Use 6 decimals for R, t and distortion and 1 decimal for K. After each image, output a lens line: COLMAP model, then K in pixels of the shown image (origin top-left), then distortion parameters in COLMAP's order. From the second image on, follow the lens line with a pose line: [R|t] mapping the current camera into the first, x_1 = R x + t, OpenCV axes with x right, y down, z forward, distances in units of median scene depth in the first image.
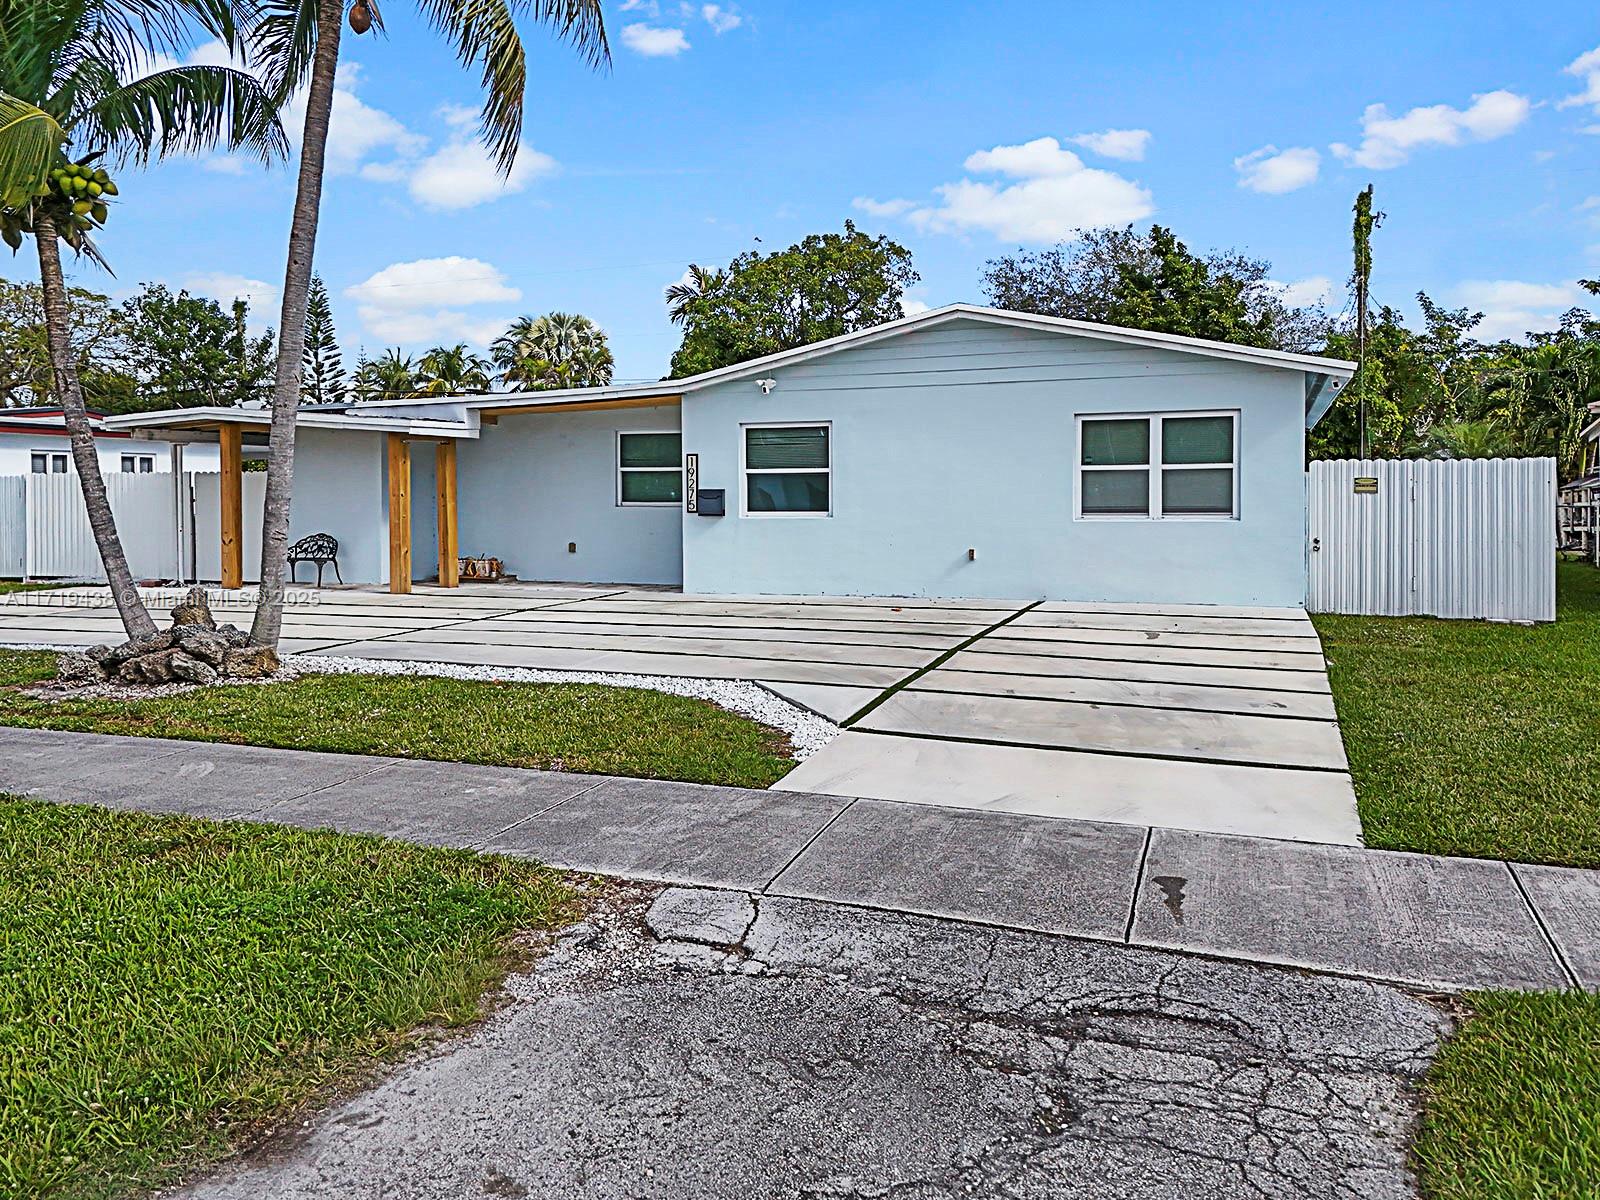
lens RADIAL K [[1175.7, 0, 807.3], [0, 1175.7, 556.1], [0, 0, 1]] dist [0.066926, -0.052351]
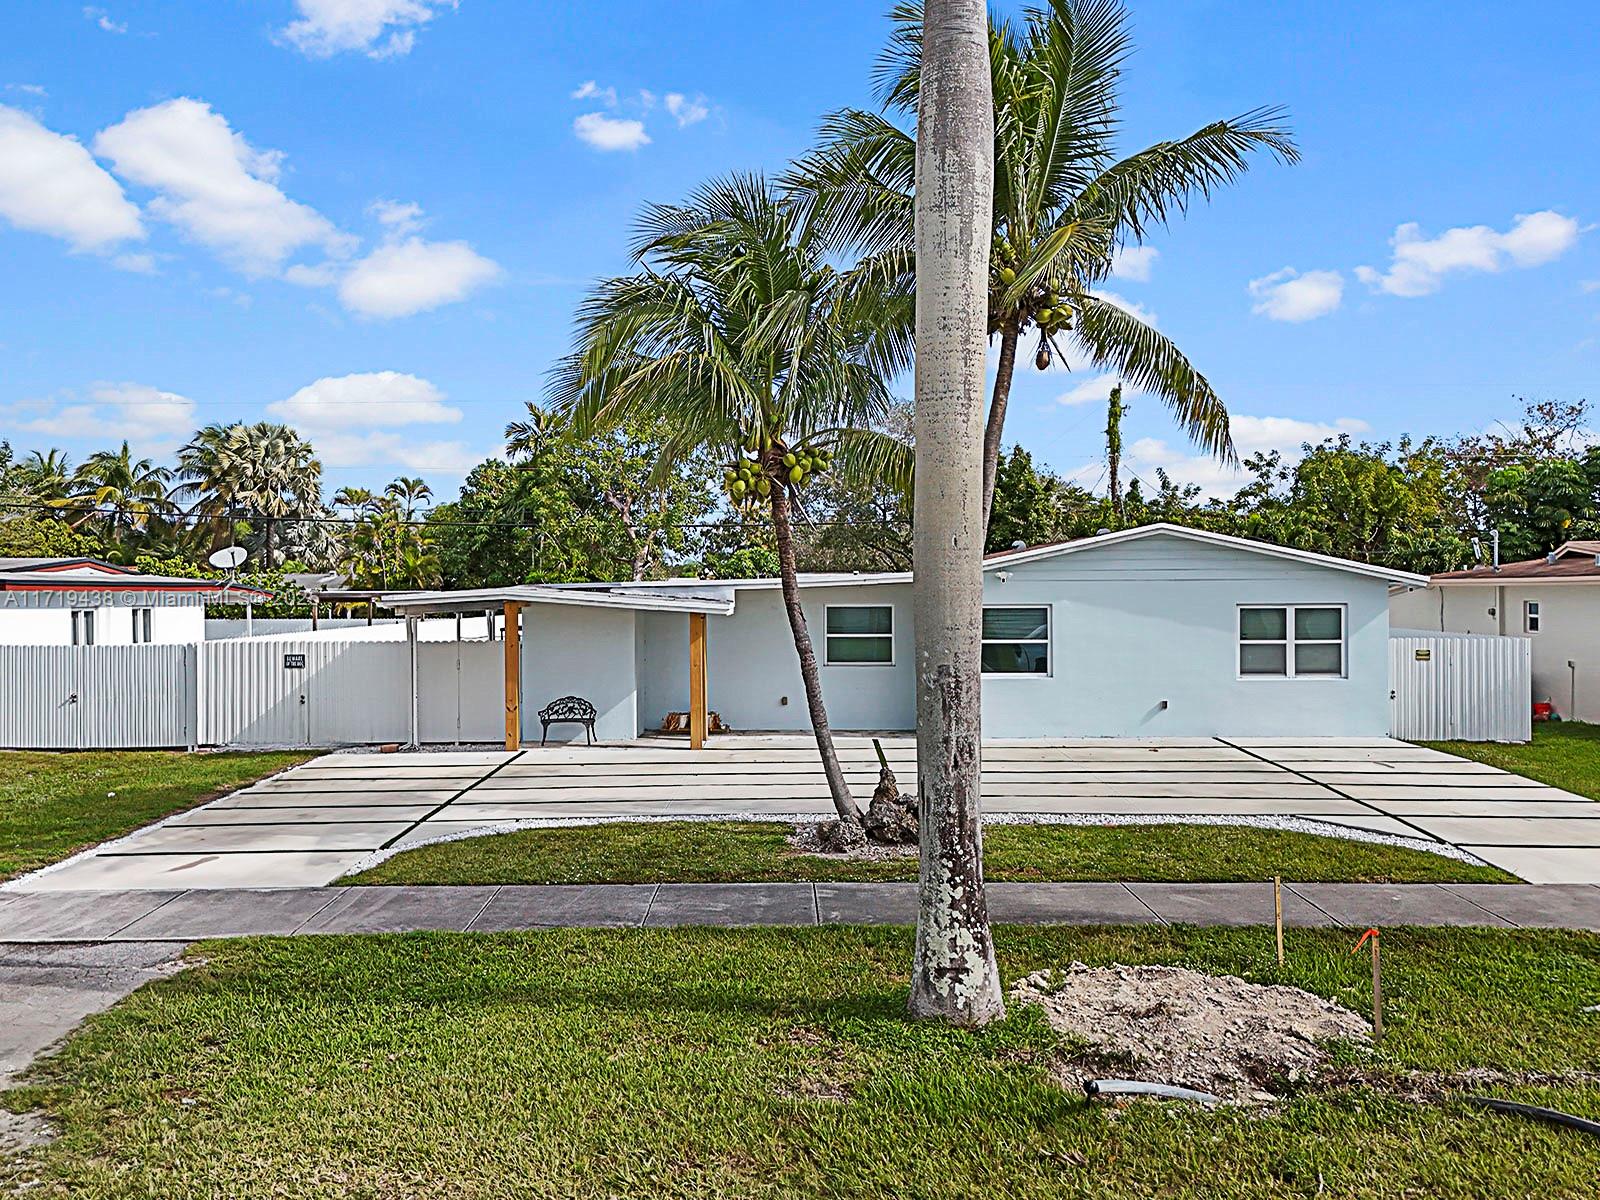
lens RADIAL K [[1175.7, 0, 797.9], [0, 1175.7, 595.7], [0, 0, 1]] dist [0.066926, -0.052351]
pose [[0.938426, -0.000538, 0.345481, -0.620033], [0.018890, 0.998583, -0.049756, -0.057063], [-0.344965, 0.053219, 0.937106, -0.122158]]
